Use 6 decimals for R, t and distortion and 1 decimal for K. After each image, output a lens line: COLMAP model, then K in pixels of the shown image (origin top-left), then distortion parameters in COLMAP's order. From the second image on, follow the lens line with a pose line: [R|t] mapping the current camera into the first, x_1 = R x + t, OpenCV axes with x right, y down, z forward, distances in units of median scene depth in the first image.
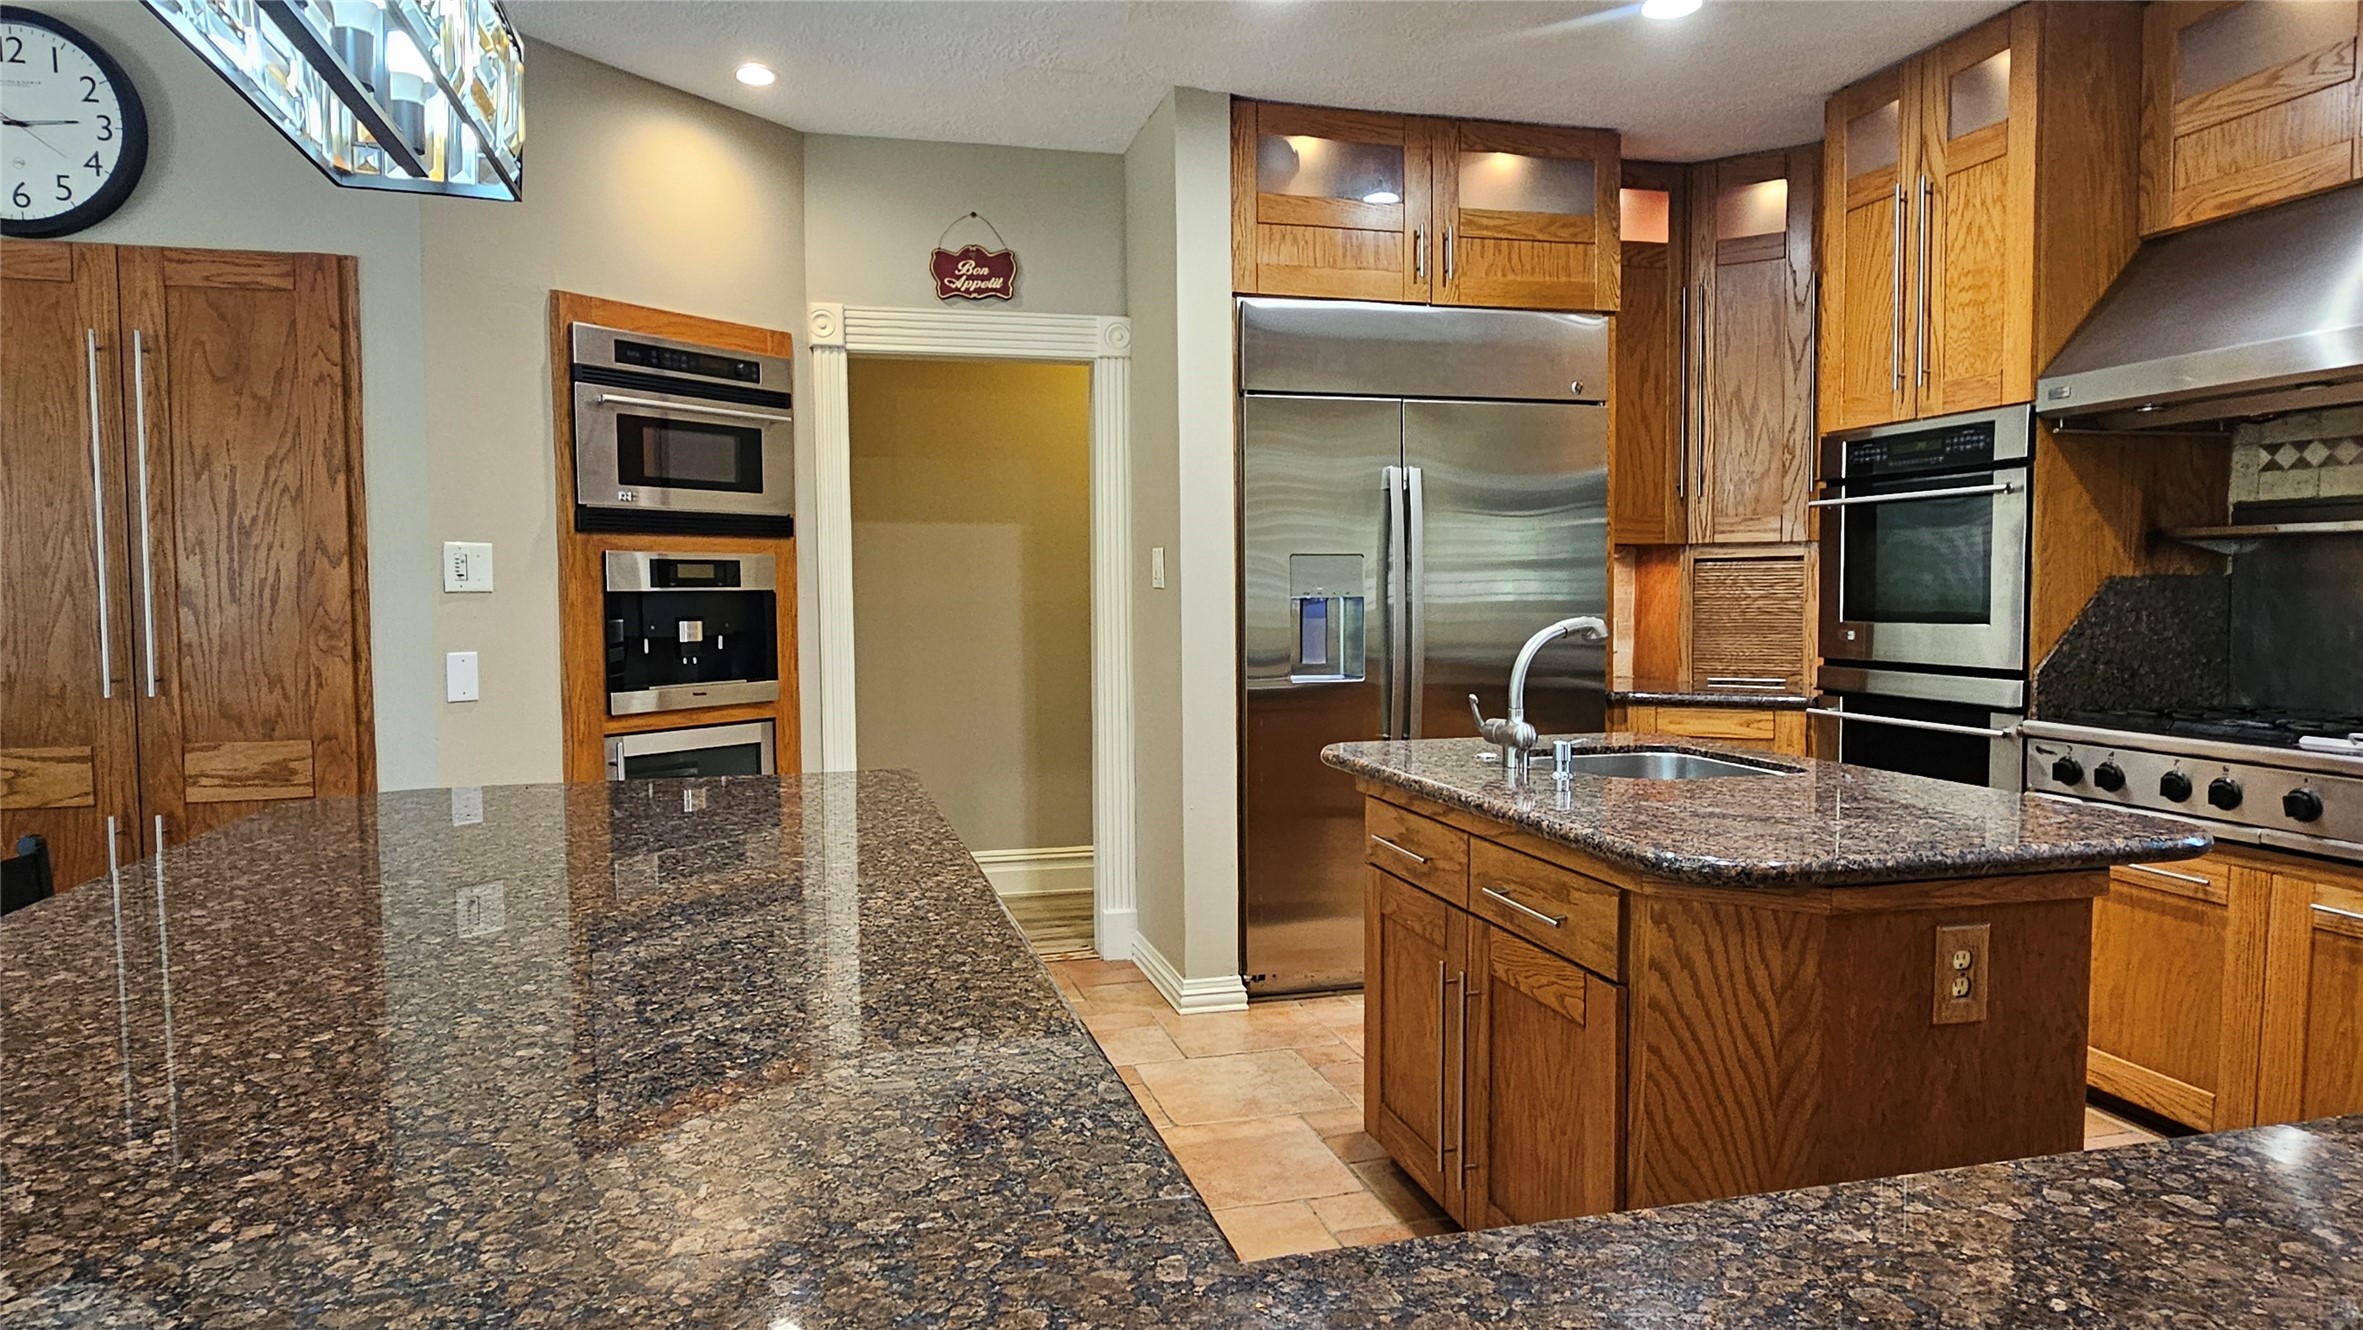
lens RADIAL K [[1426.8, 0, 1184.2], [0, 1426.8, 665.3], [0, 0, 1]] dist [0.000771, -0.002723]
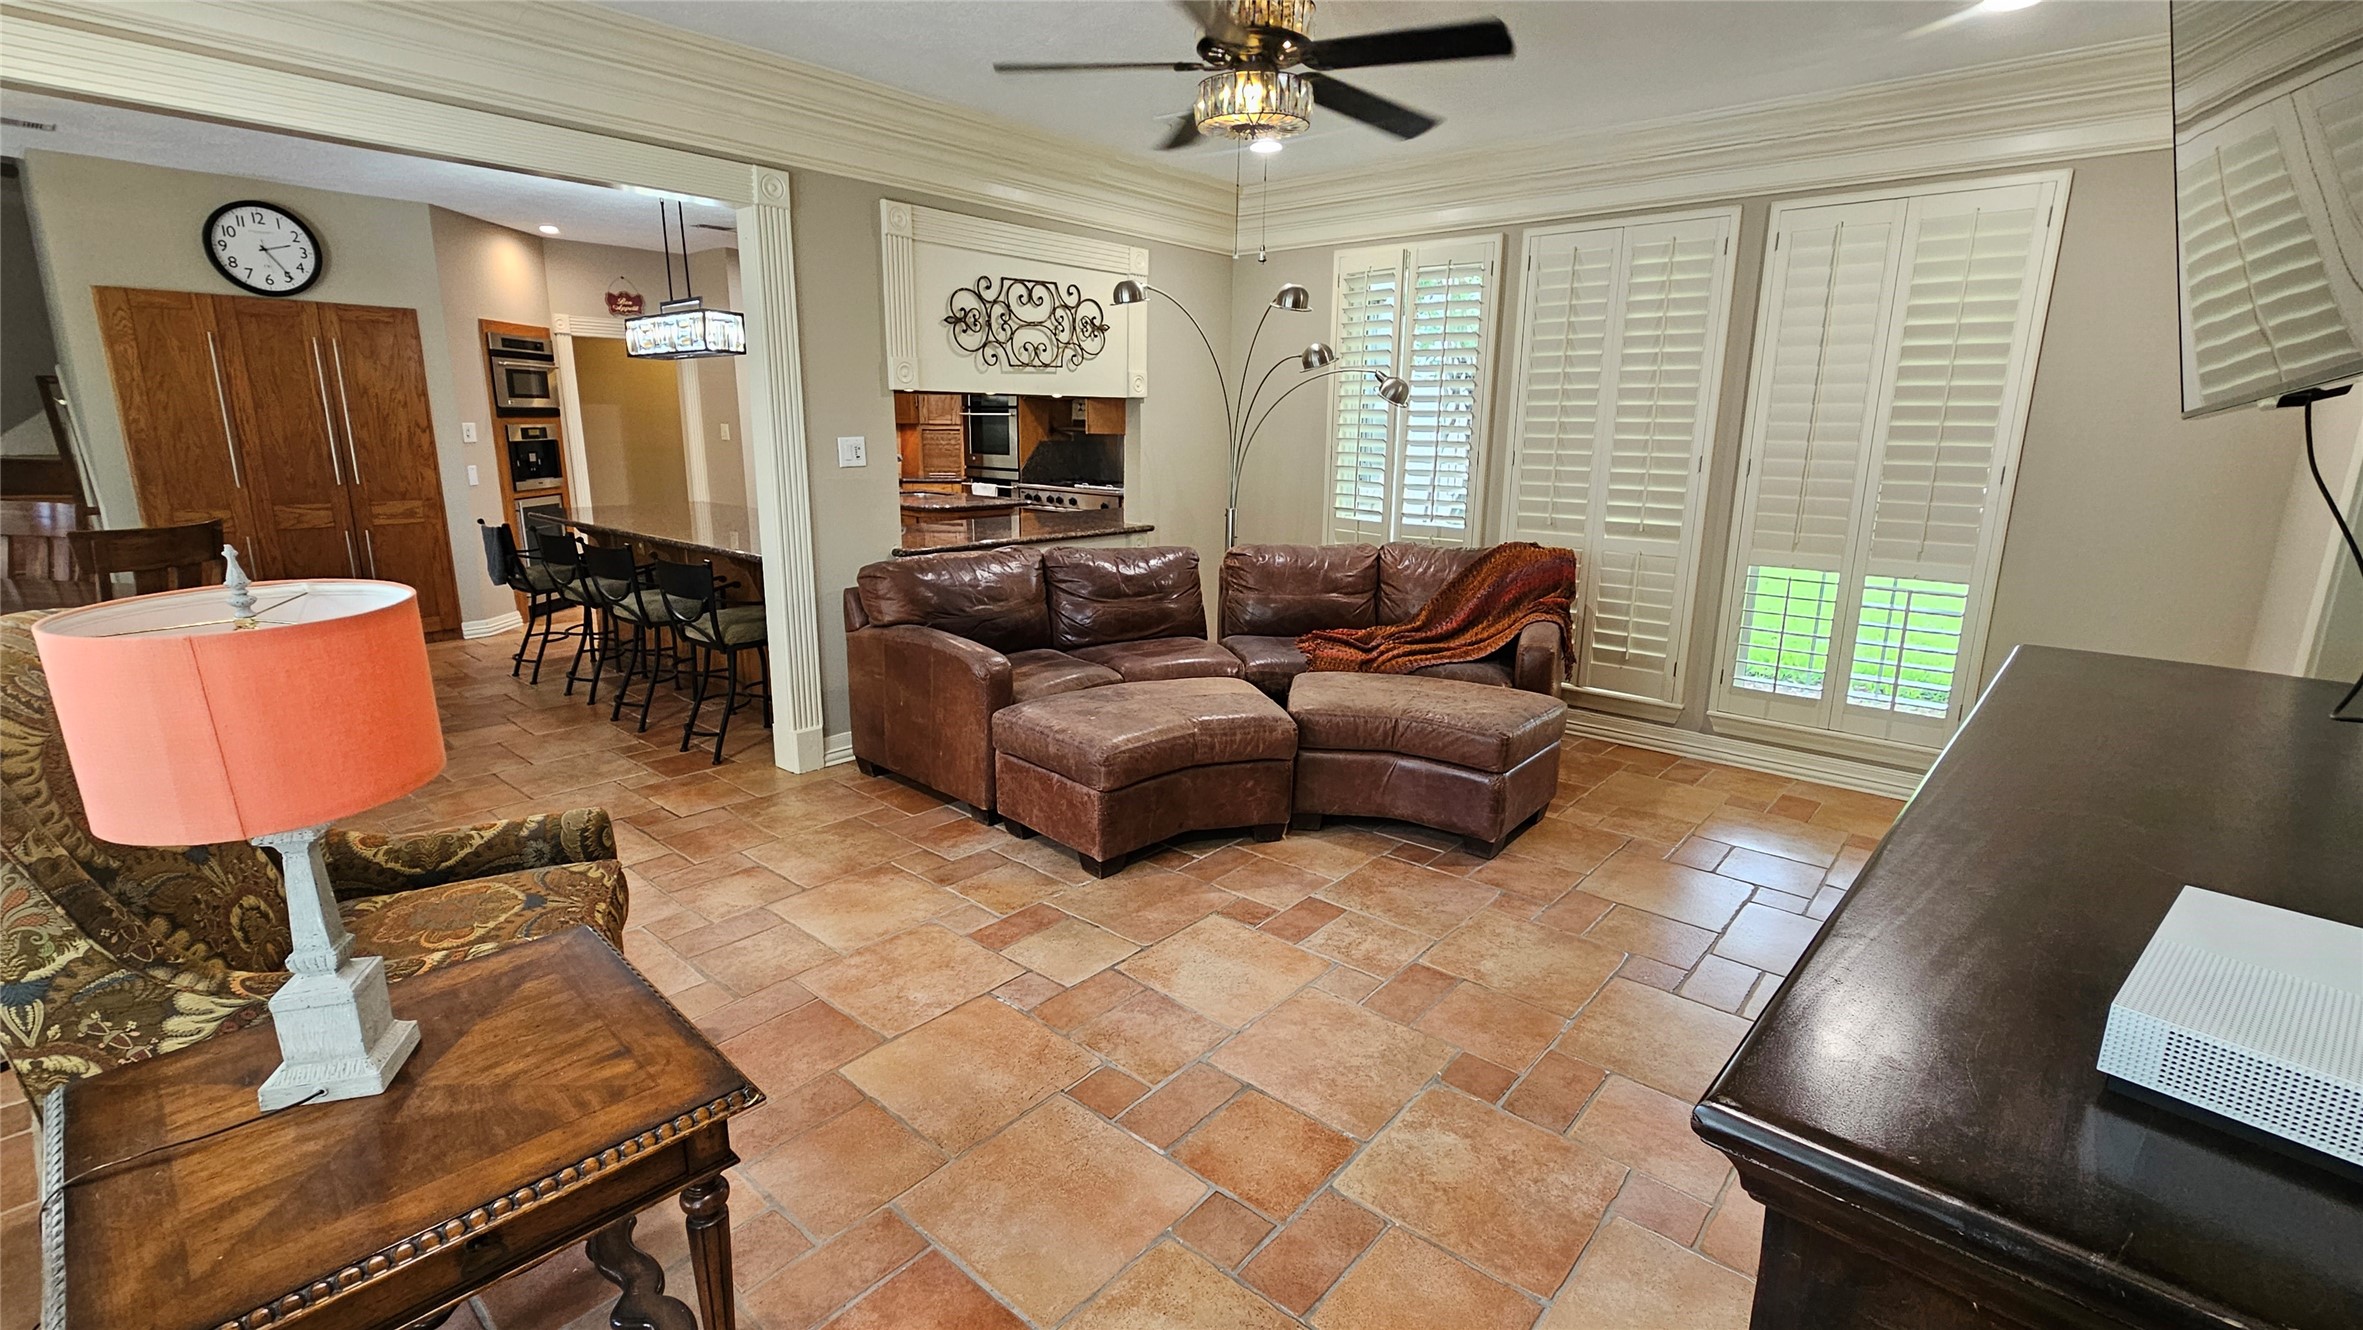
lens RADIAL K [[1049.1, 0, 1181.7], [0, 1049.1, 666.7], [0, 0, 1]] dist [-0.000084, -0.000173]
pose [[0.829560, -0.110208, 0.547435, -0.517811], [0.009671, 0.983020, 0.183244, 0.012337], [-0.558334, -0.146717, 0.816539, -1.340573]]
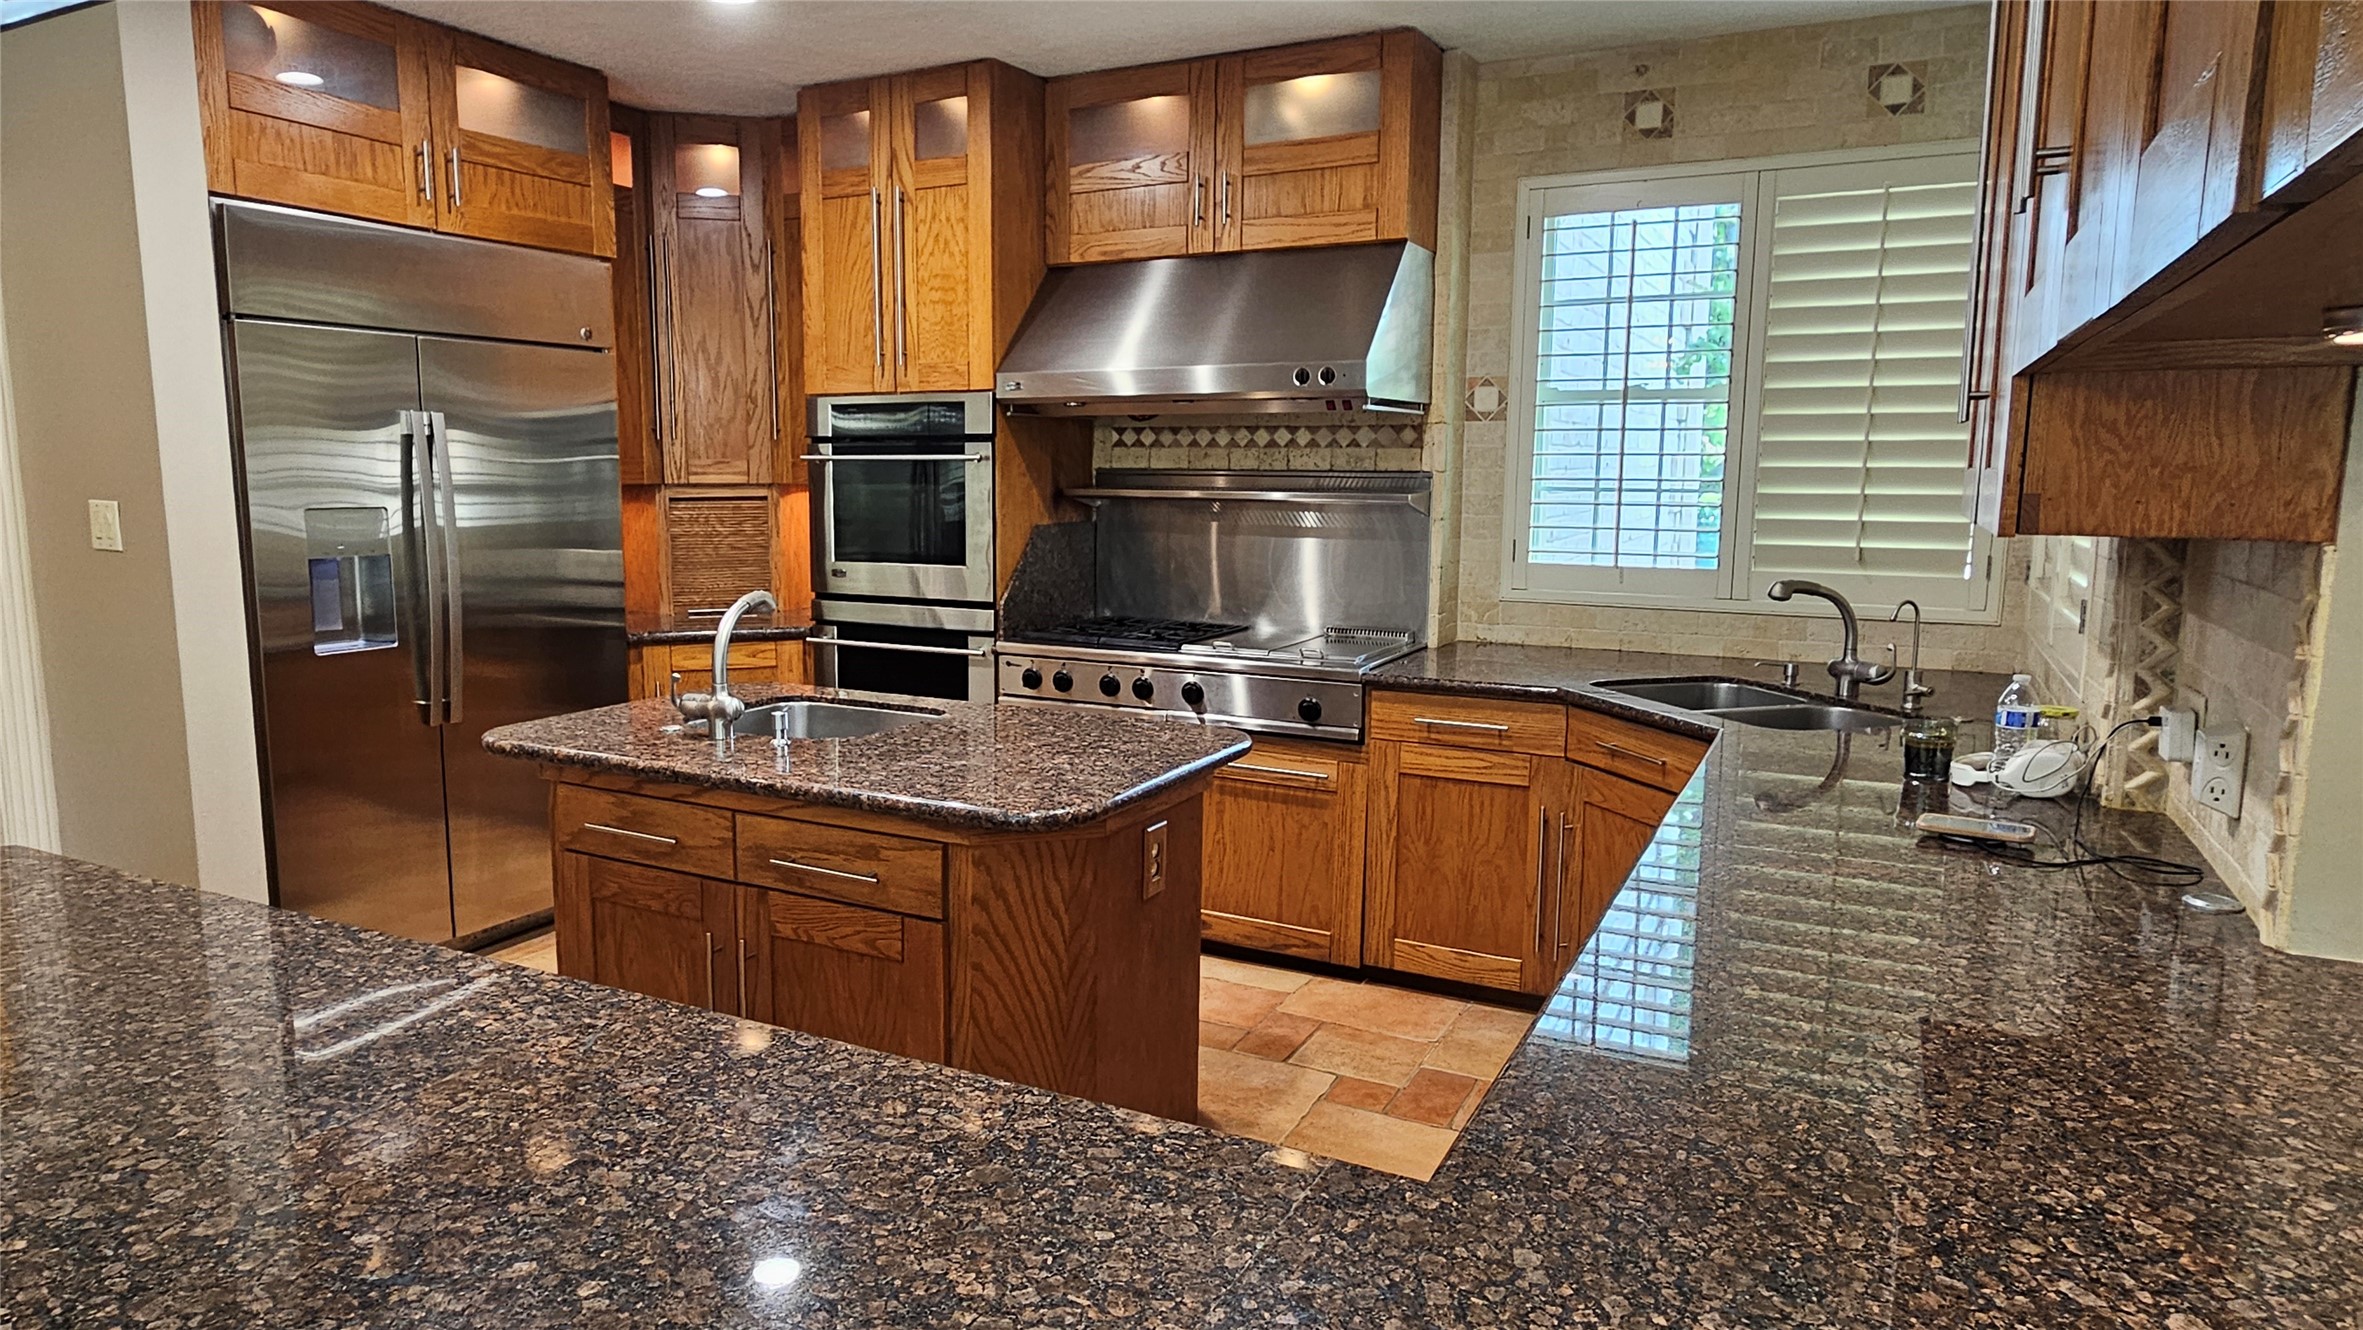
lens RADIAL K [[1426.8, 0, 1117.2], [0, 1426.8, 664.3], [0, 0, 1]] dist [0.000771, -0.002723]
pose [[0.679373, -0.091990, 0.728004, -0.262999], [0.029945, 0.994760, 0.097752, -0.061091], [-0.733181, -0.044610, 0.678568, 0.050504]]
